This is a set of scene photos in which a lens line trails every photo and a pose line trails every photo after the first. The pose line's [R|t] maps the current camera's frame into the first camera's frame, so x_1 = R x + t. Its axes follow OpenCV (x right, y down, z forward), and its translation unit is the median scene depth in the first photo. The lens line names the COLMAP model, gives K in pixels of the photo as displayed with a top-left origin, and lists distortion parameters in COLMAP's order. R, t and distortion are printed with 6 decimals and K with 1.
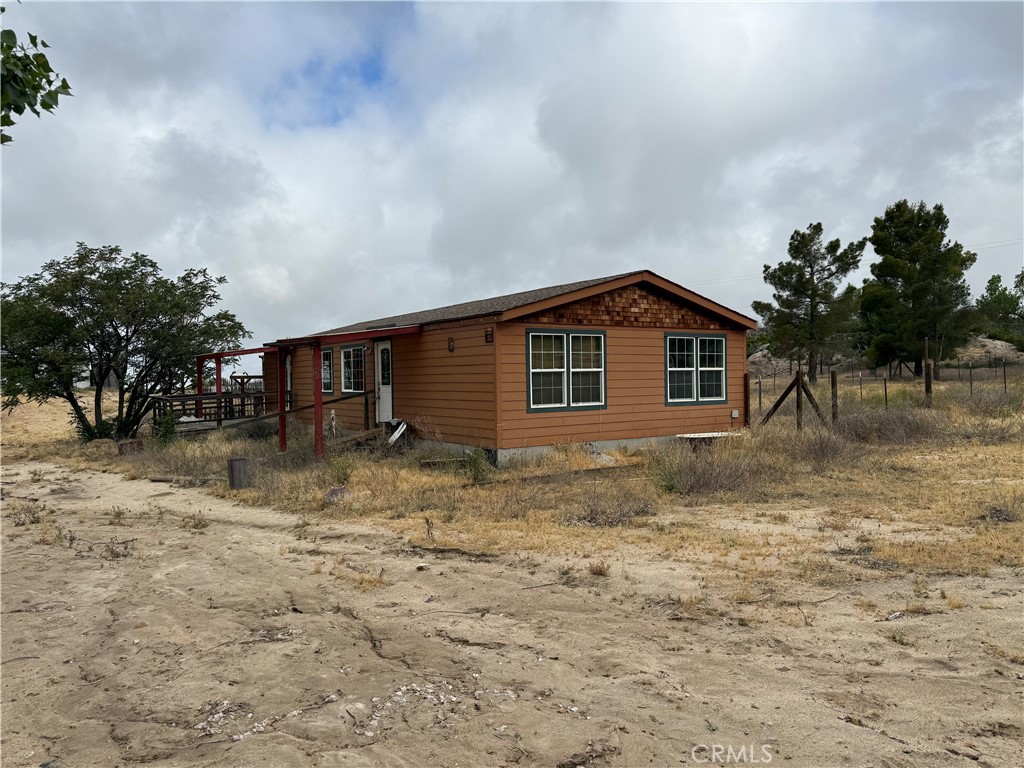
lens RADIAL K [[722.7, 0, 520.3], [0, 722.7, 384.9], [0, 0, 1]] dist [0.031690, -0.034893]
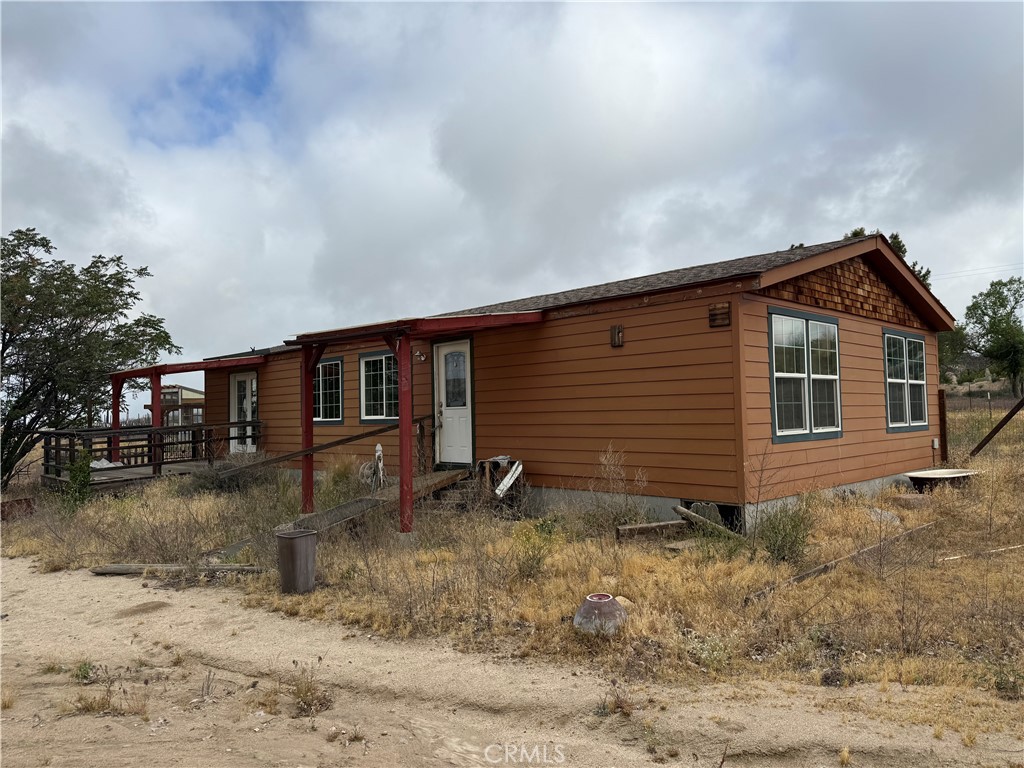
lens RADIAL K [[722.7, 0, 504.4], [0, 722.7, 385.5], [0, 0, 1]] dist [0.031690, -0.034893]
pose [[0.987441, -0.000294, 0.157987, -0.182314], [0.008630, 0.998606, -0.052078, 0.011501], [-0.157751, 0.052787, 0.986067, 0.247029]]
